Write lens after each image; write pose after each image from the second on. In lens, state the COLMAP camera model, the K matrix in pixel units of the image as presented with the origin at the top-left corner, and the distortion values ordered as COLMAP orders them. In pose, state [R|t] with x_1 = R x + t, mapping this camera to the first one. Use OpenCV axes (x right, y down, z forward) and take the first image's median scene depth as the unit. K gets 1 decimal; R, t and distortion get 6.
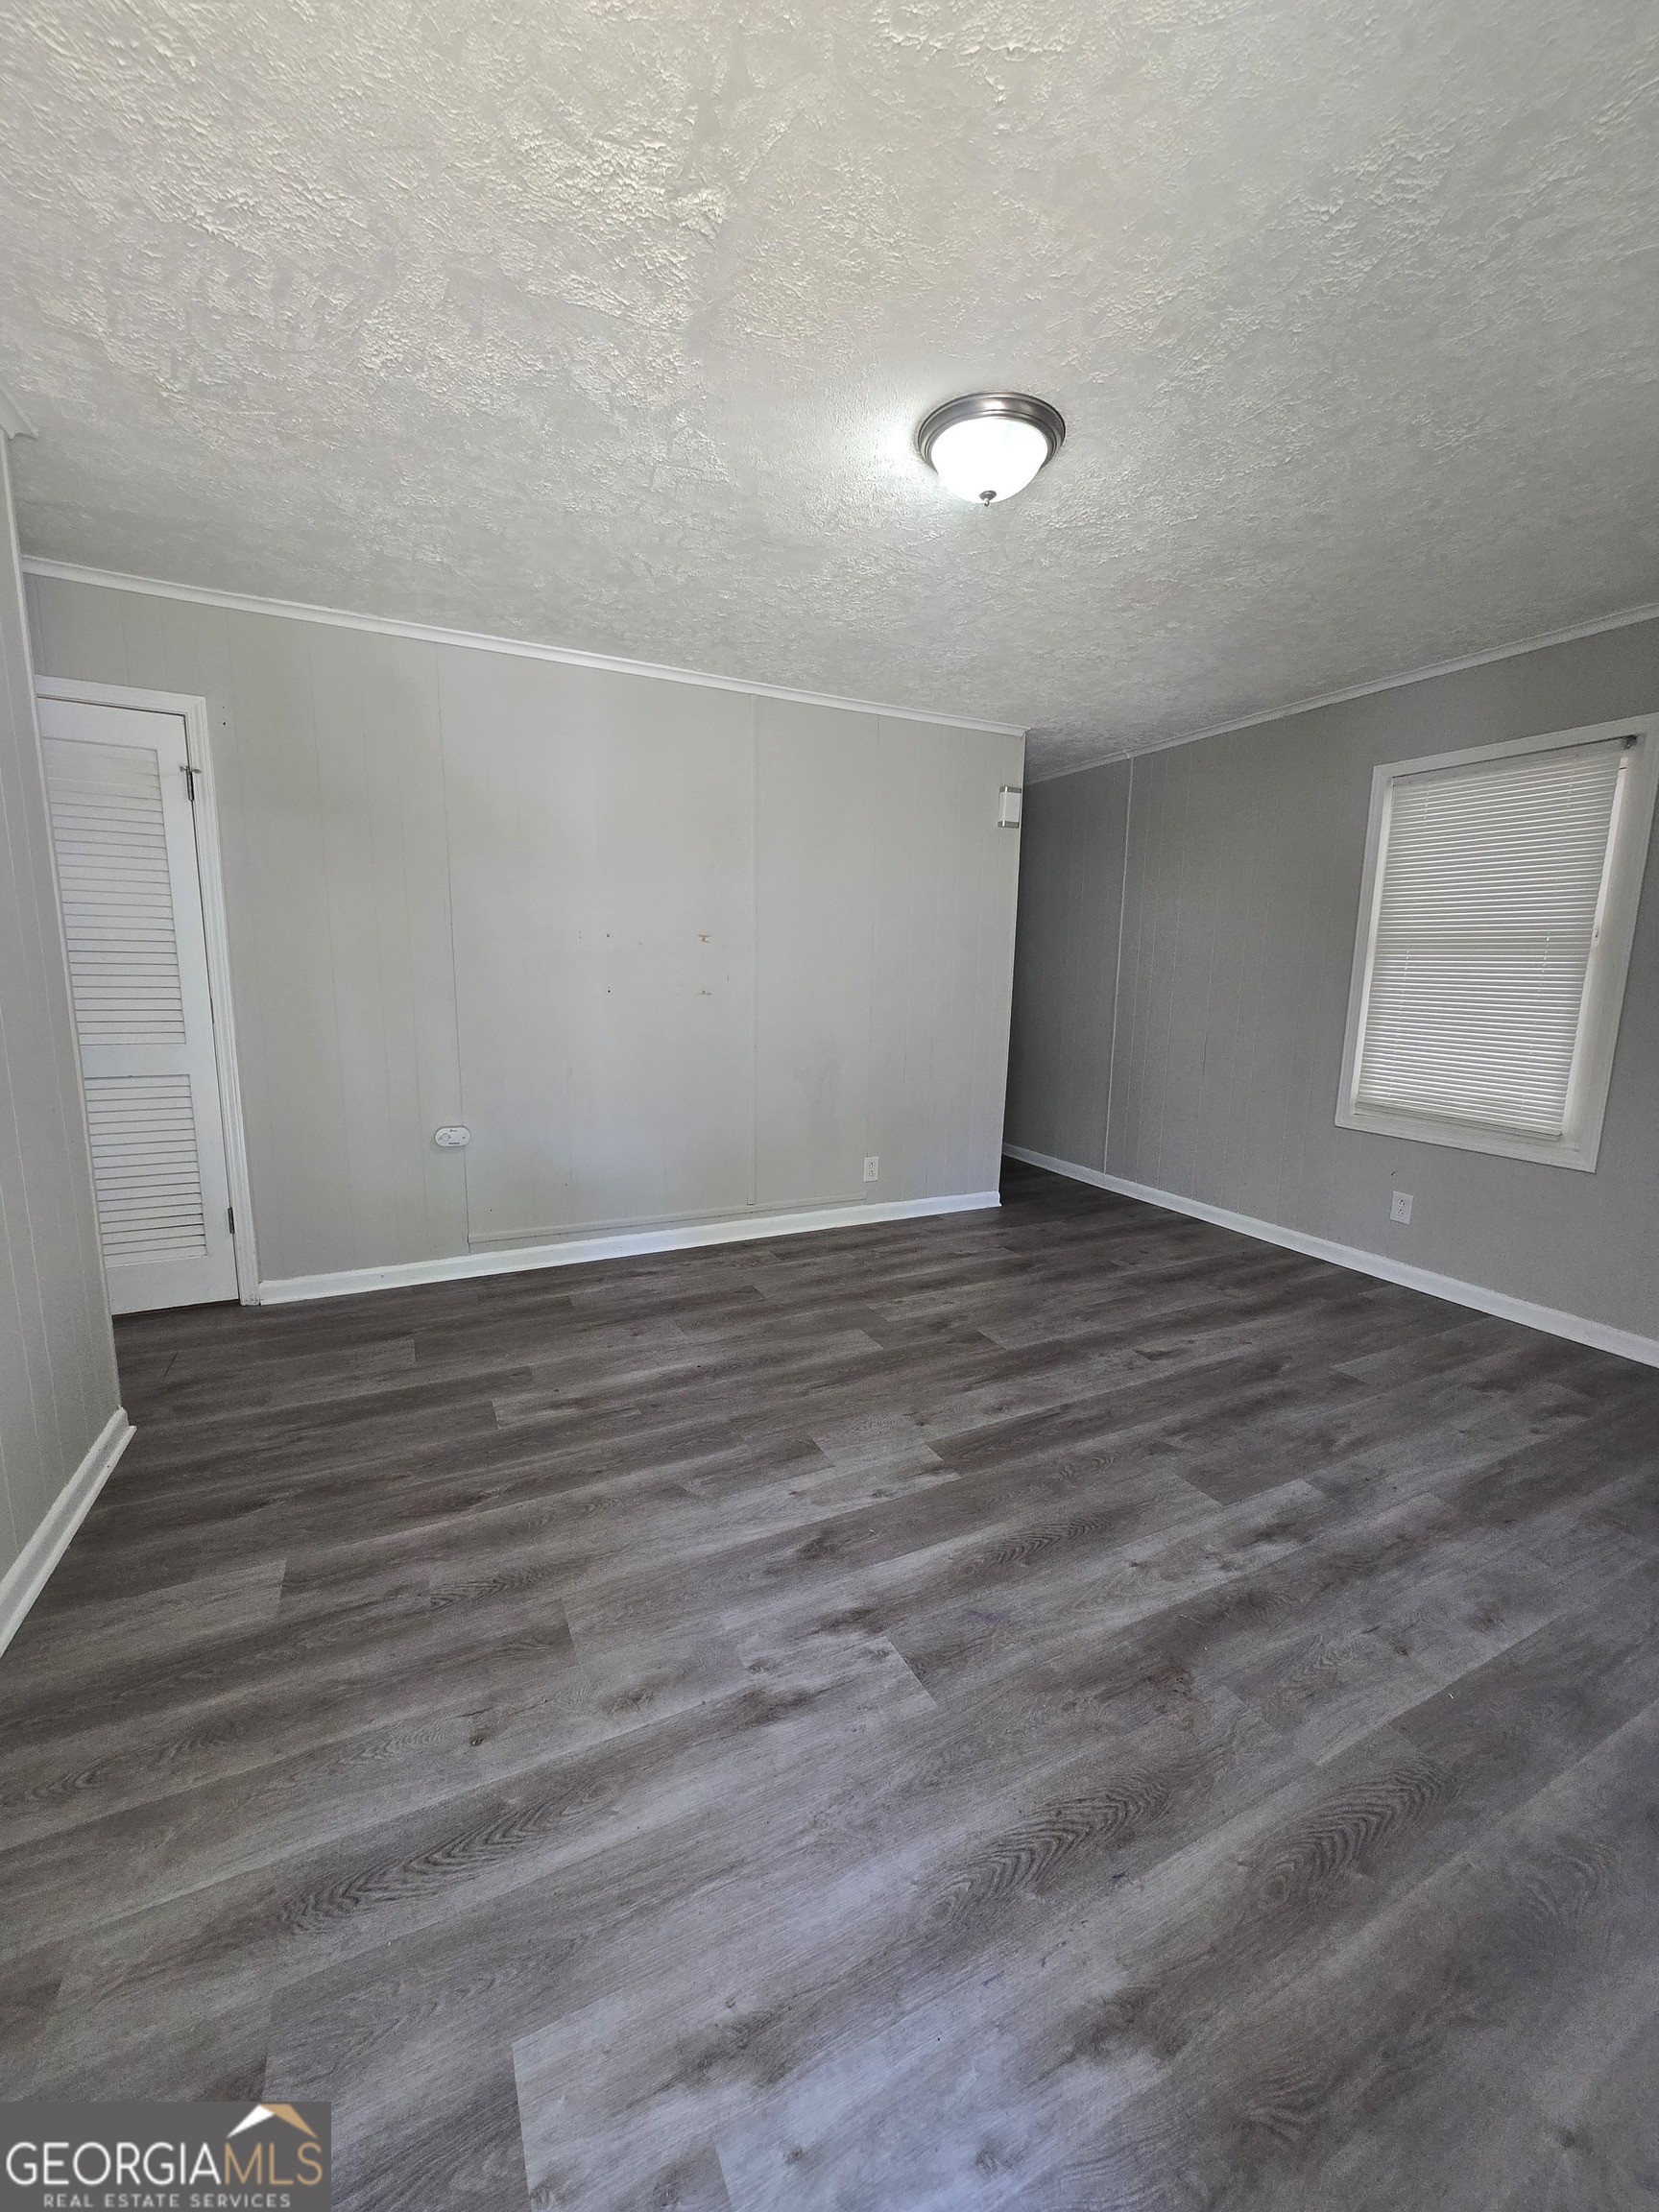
lens RADIAL K [[861.7, 0, 826.3], [0, 861.7, 1110.1], [0, 0, 1]] dist [0.000159, -0.001949]
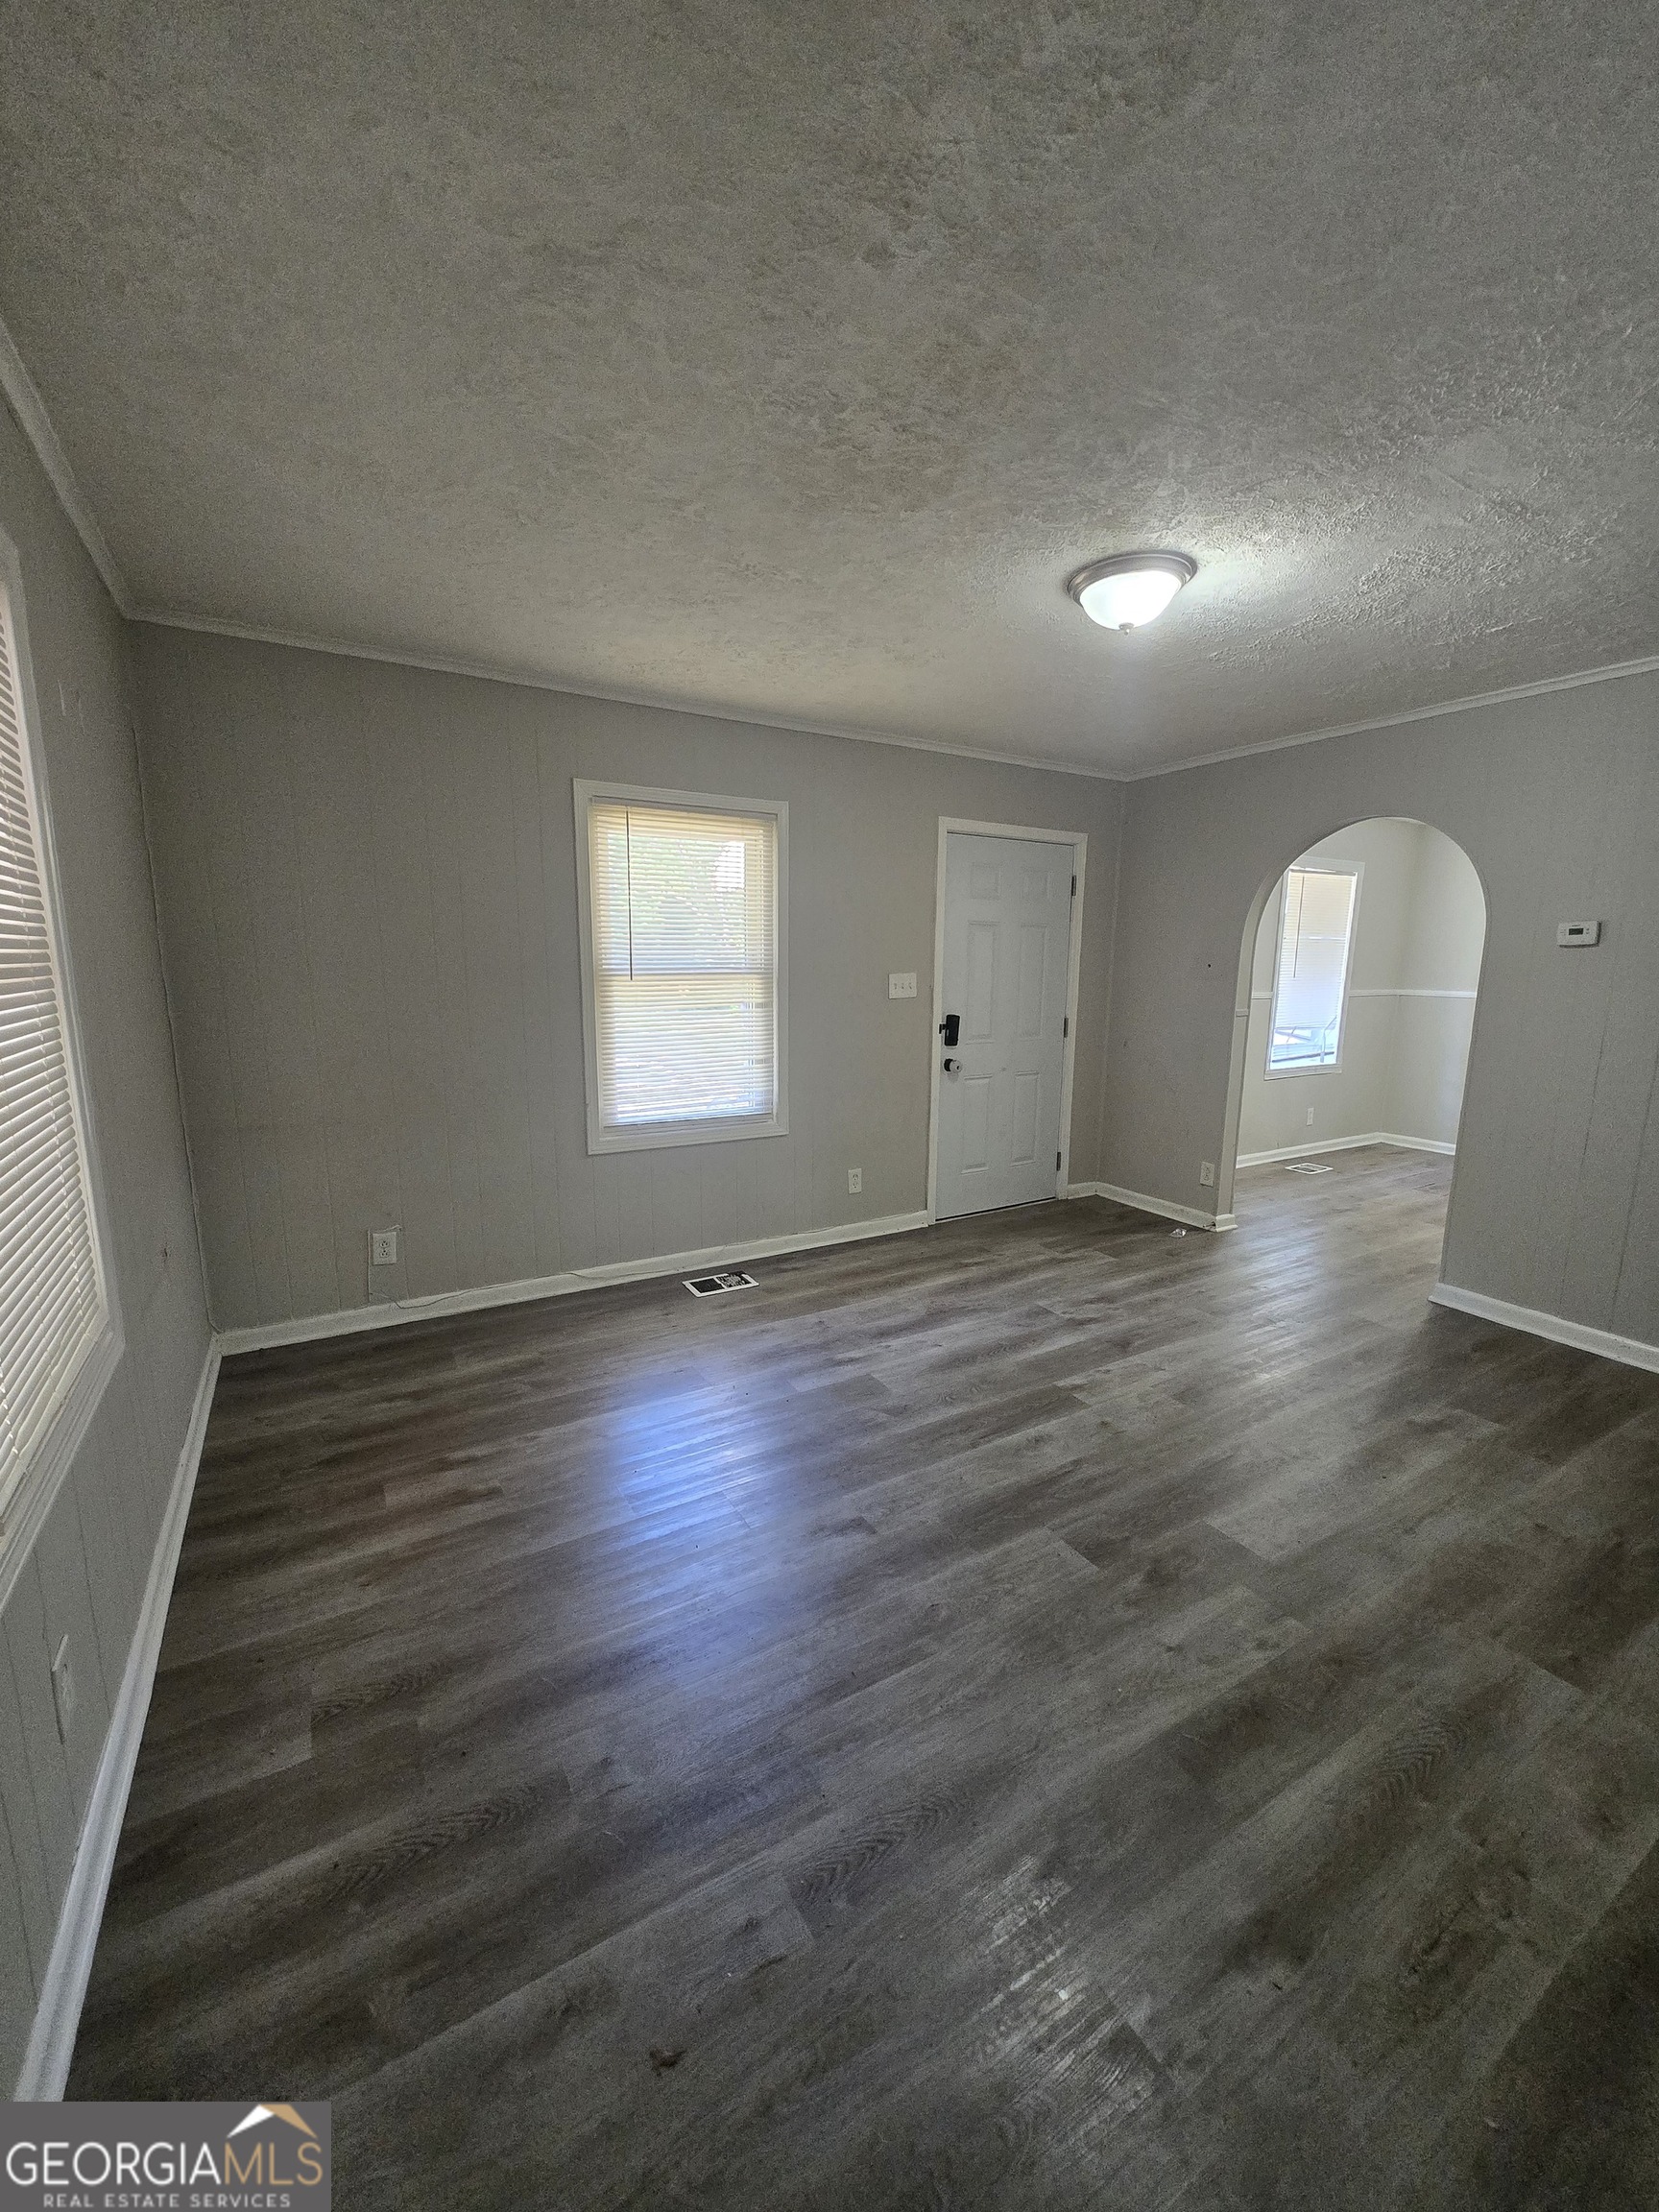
lens RADIAL K [[861.7, 0, 826.3], [0, 861.7, 1110.1], [0, 0, 1]] dist [0.000159, -0.001949]
pose [[-0.997122, -0.015574, -0.074191, 0.562498], [-0.039716, 0.940930, 0.336264, -0.376606], [0.064572, 0.338243, -0.938841, 1.909351]]
